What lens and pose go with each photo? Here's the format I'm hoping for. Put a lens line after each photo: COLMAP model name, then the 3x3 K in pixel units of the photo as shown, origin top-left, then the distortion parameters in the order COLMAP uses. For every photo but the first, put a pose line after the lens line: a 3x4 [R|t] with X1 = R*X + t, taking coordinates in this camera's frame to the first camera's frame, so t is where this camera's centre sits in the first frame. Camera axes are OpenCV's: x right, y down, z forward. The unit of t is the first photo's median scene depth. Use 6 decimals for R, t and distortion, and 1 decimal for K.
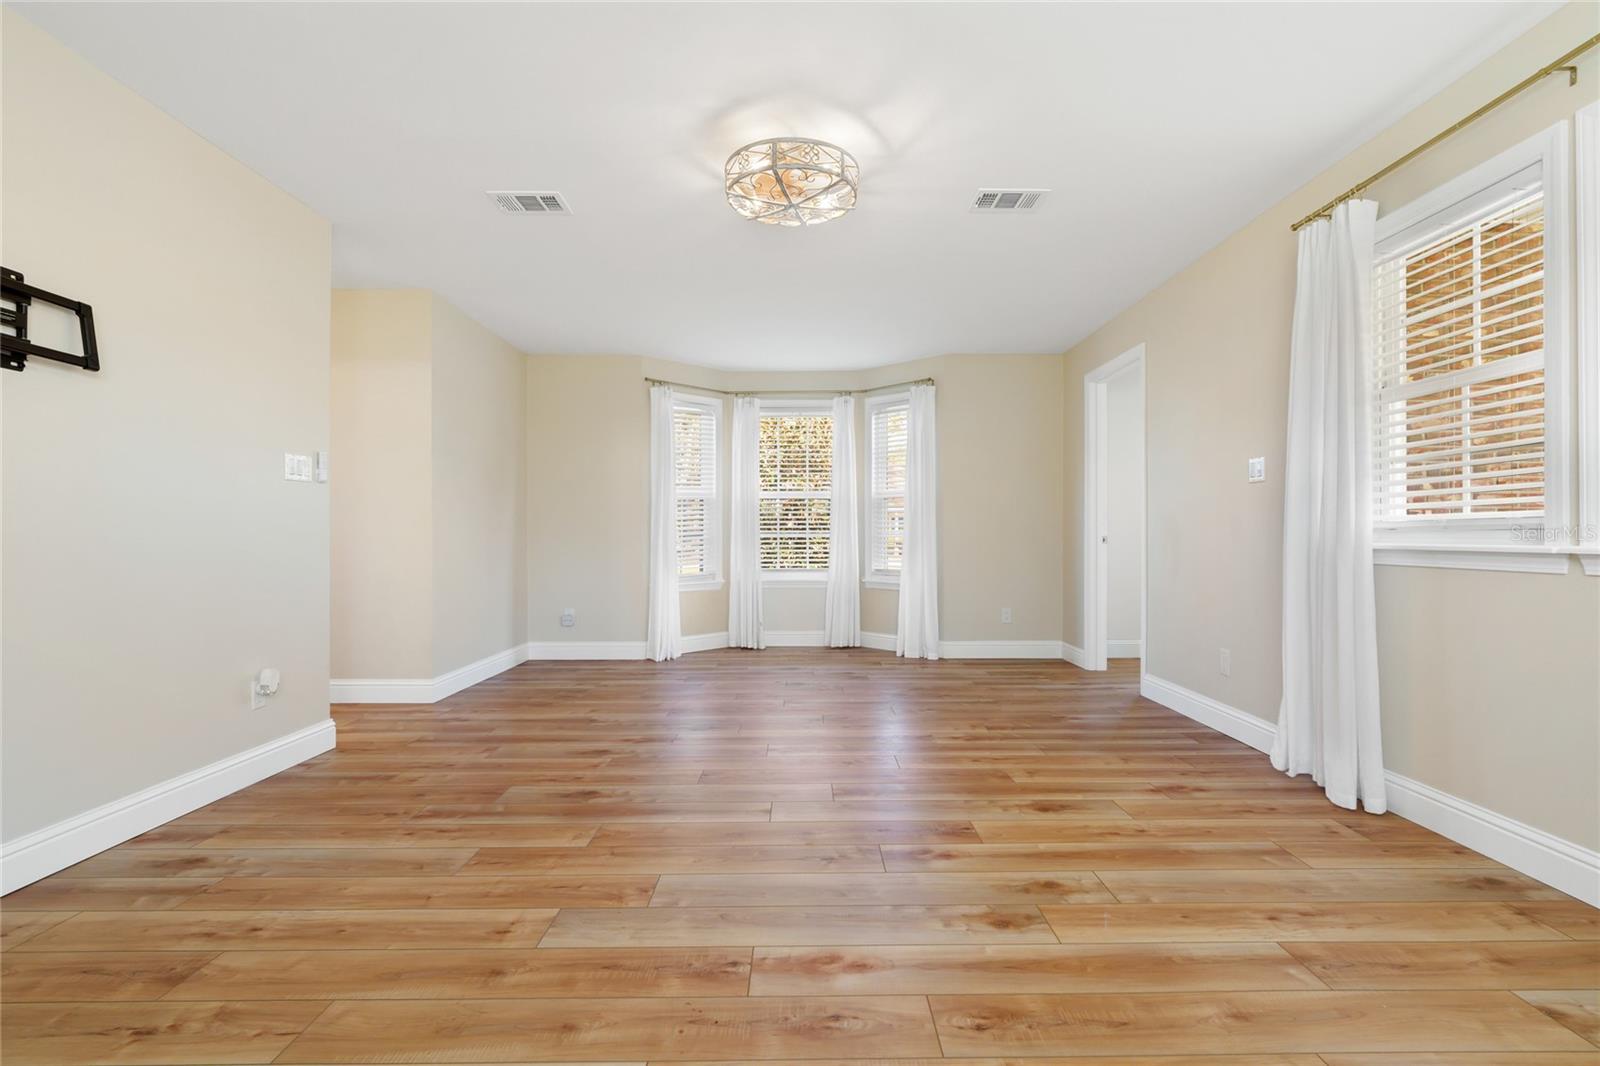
lens RADIAL K [[729.9, 0, 805.3], [0, 729.9, 536.3], [0, 0, 1]] dist [0.001816, 0.001186]
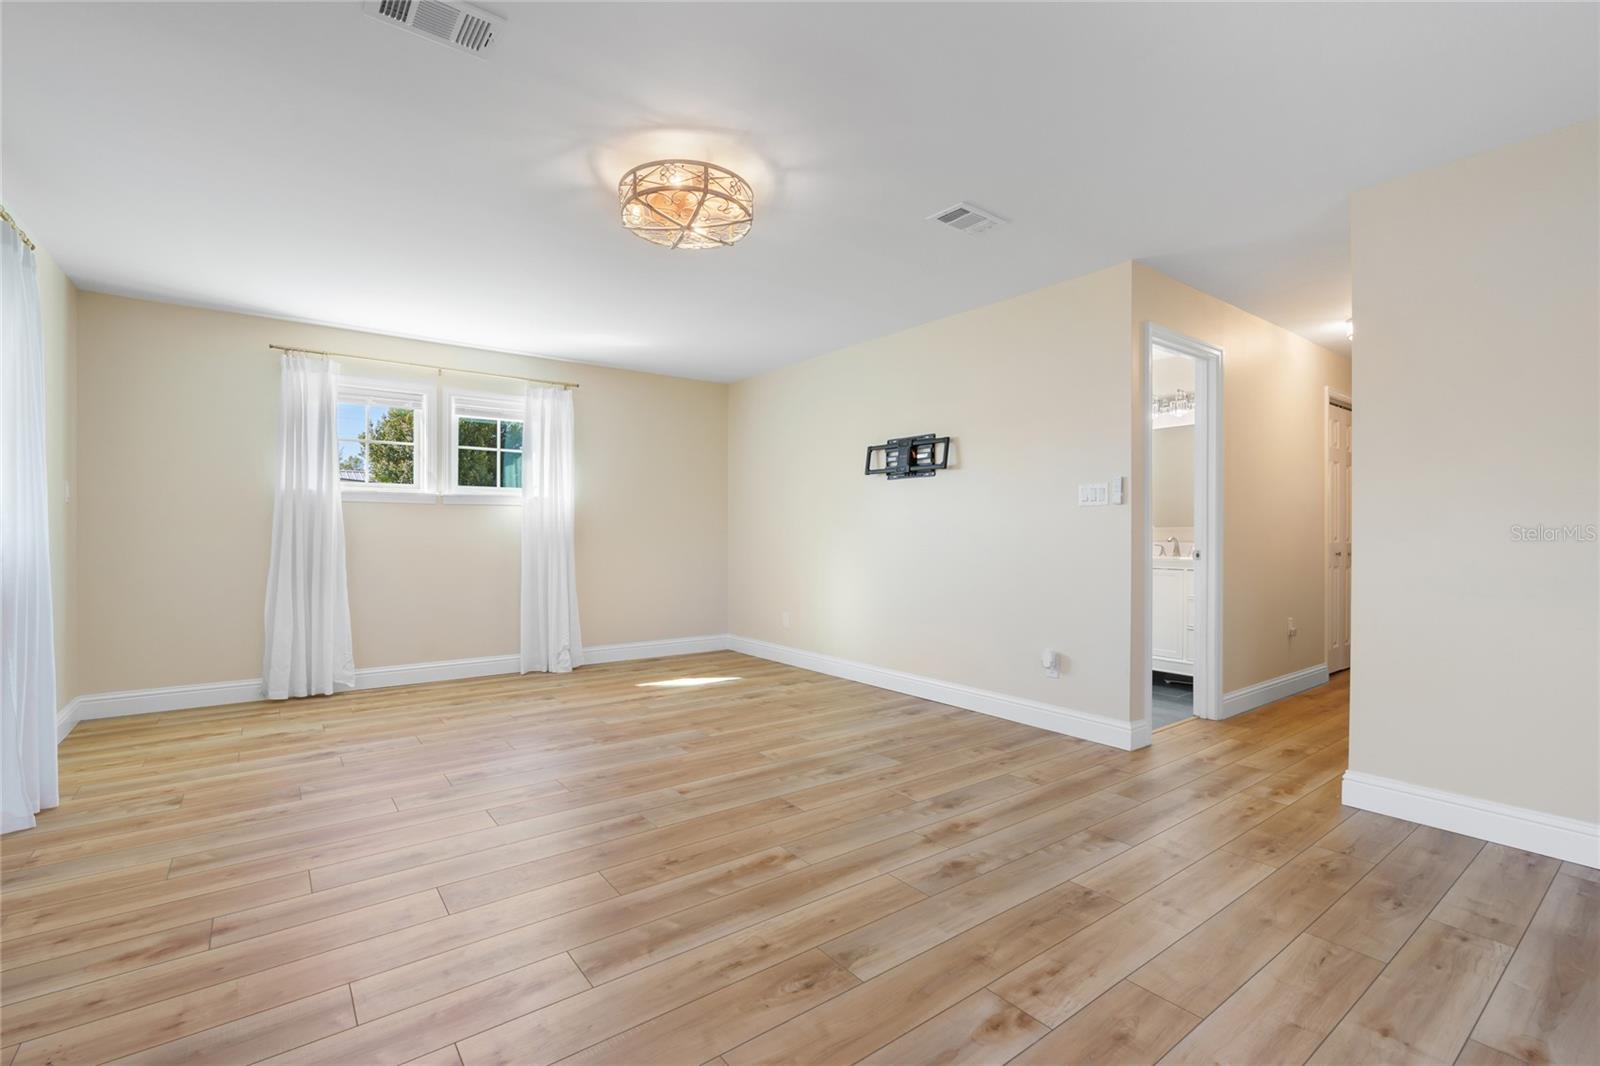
lens RADIAL K [[727.0, 0, 810.6], [0, 727.0, 534.4], [0, 0, 1]] dist [-0.004533, 0.001556]
pose [[-0.801384, -0.001273, -0.598149, 0.476576], [-0.000738, 0.999999, -0.001139, -0.033789], [0.598150, -0.000471, -0.801384, 2.047786]]
